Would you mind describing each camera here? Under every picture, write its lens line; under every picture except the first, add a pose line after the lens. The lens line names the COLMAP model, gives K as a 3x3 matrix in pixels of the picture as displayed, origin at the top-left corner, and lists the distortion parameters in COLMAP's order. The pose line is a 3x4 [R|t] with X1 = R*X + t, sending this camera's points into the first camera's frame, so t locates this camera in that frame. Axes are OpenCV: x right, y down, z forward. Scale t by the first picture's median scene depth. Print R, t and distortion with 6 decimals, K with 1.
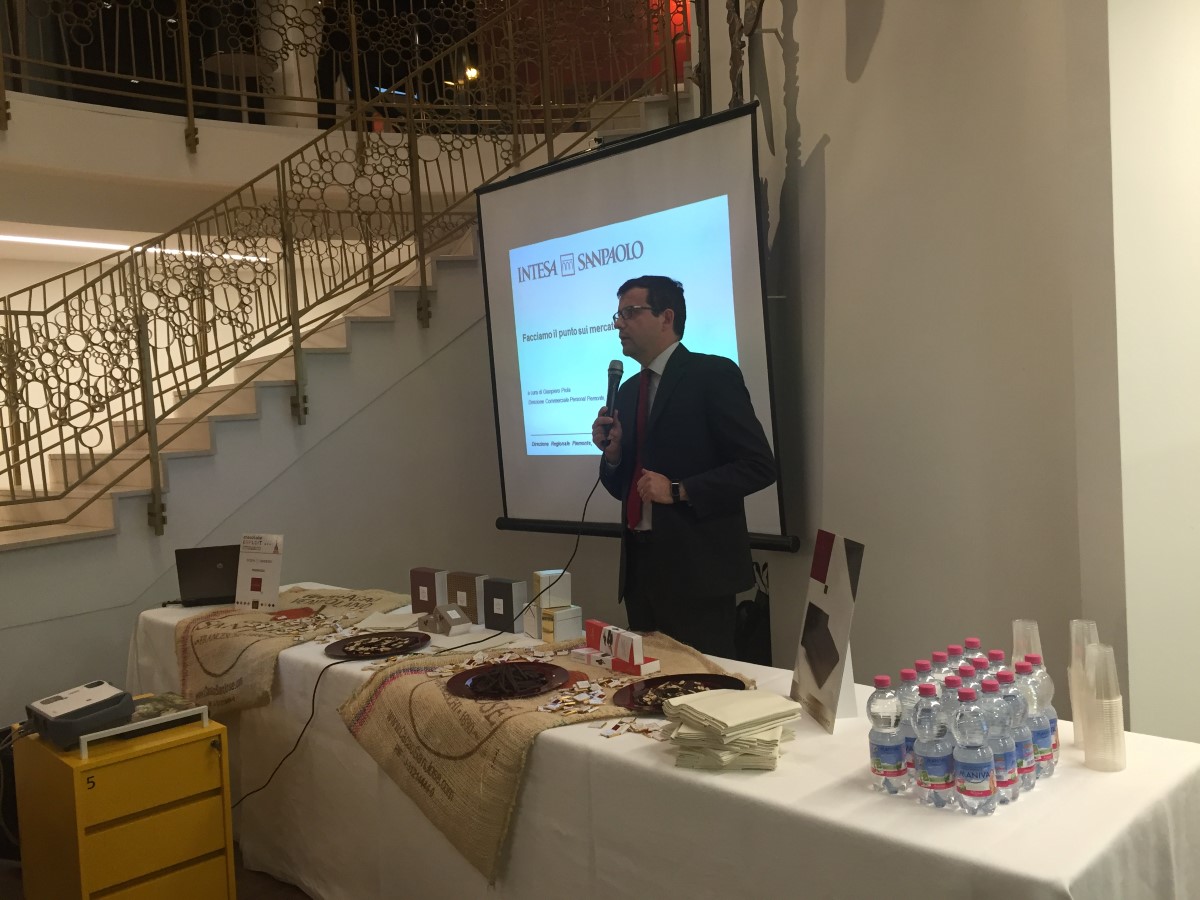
lens RADIAL K [[1026.9, 0, 601.9], [0, 1026.9, 444.1], [0, 0, 1]] dist [0.091782, -0.124641]
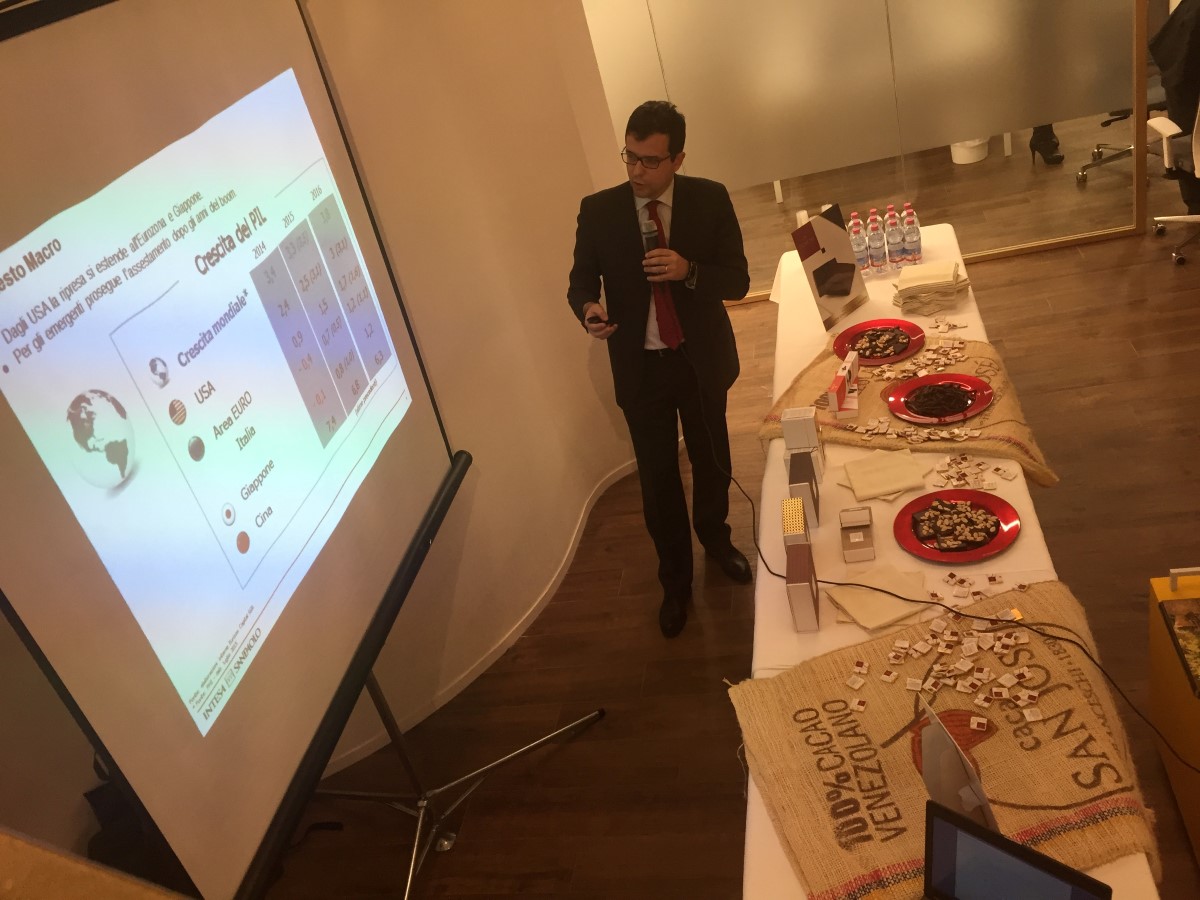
lens RADIAL K [[1026.9, 0, 595.3], [0, 1026.9, 440.1], [0, 0, 1]] dist [0.091782, -0.124641]
pose [[-0.549862, -0.238426, 0.800503, -0.601054], [0.316248, 0.827612, 0.463730, -0.301345], [-0.773071, 0.508145, -0.379670, 1.257040]]
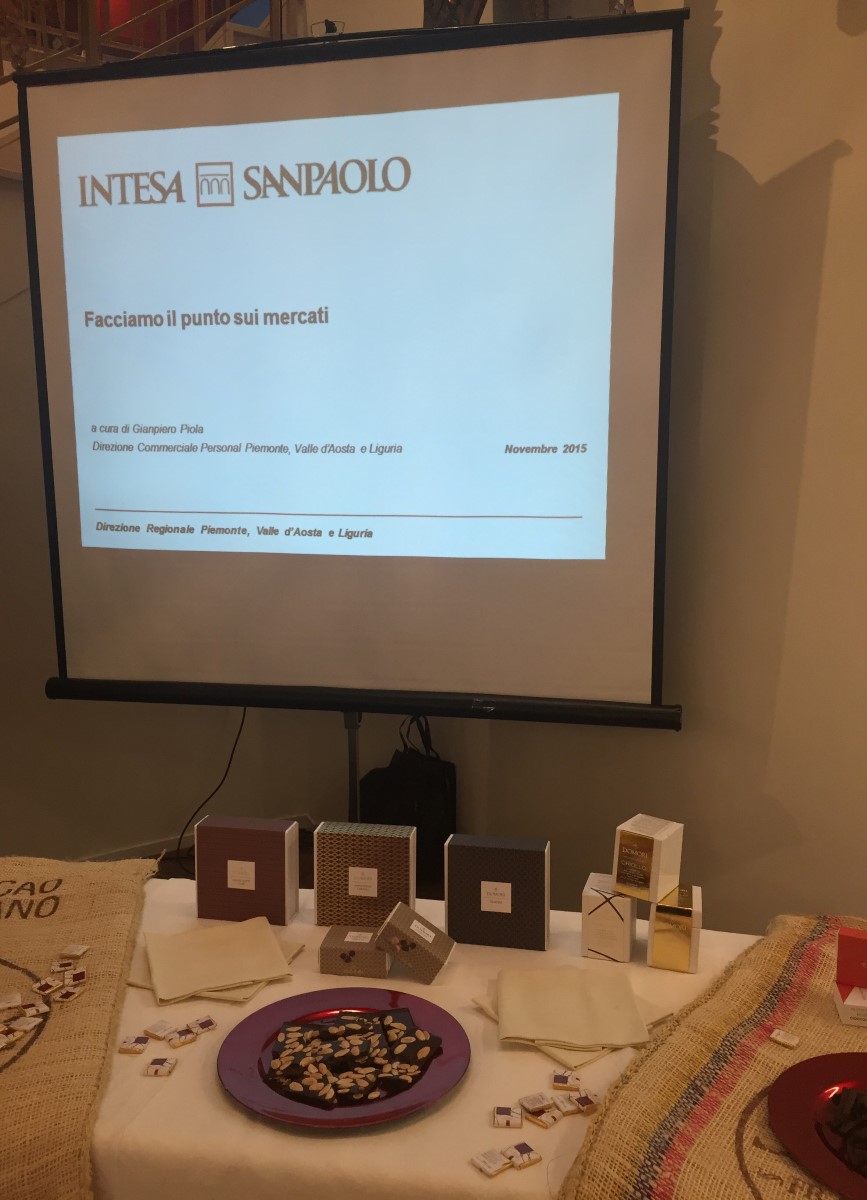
lens RADIAL K [[1026.2, 0, 426.3], [0, 1026.2, 601.0], [0, 0, 1]] dist [0.072364, -0.071149]
pose [[0.824560, -0.007608, 0.565723, -0.347025], [-0.025675, 0.998376, 0.050849, -0.006178], [-0.565191, -0.056453, 0.823026, 0.535402]]
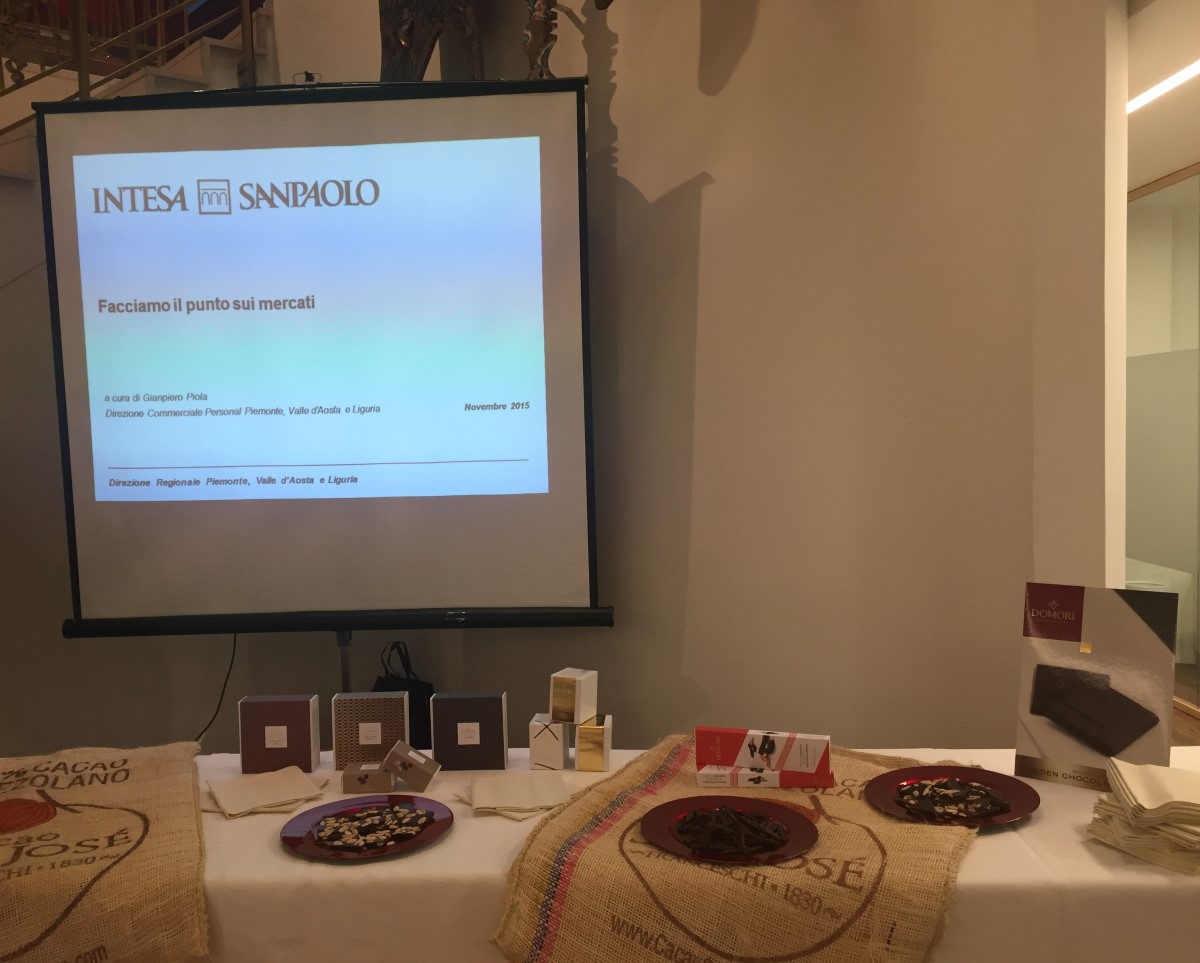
lens RADIAL K [[1098.9, 0, 563.4], [0, 1098.9, 476.9], [0, 0, 1]] dist [0.049481, 0.000000]
pose [[0.726756, 0.002283, 0.686892, -0.477534], [0.013941, 0.999739, -0.018074, 0.001198], [-0.686754, 0.022711, 0.726535, 0.363961]]
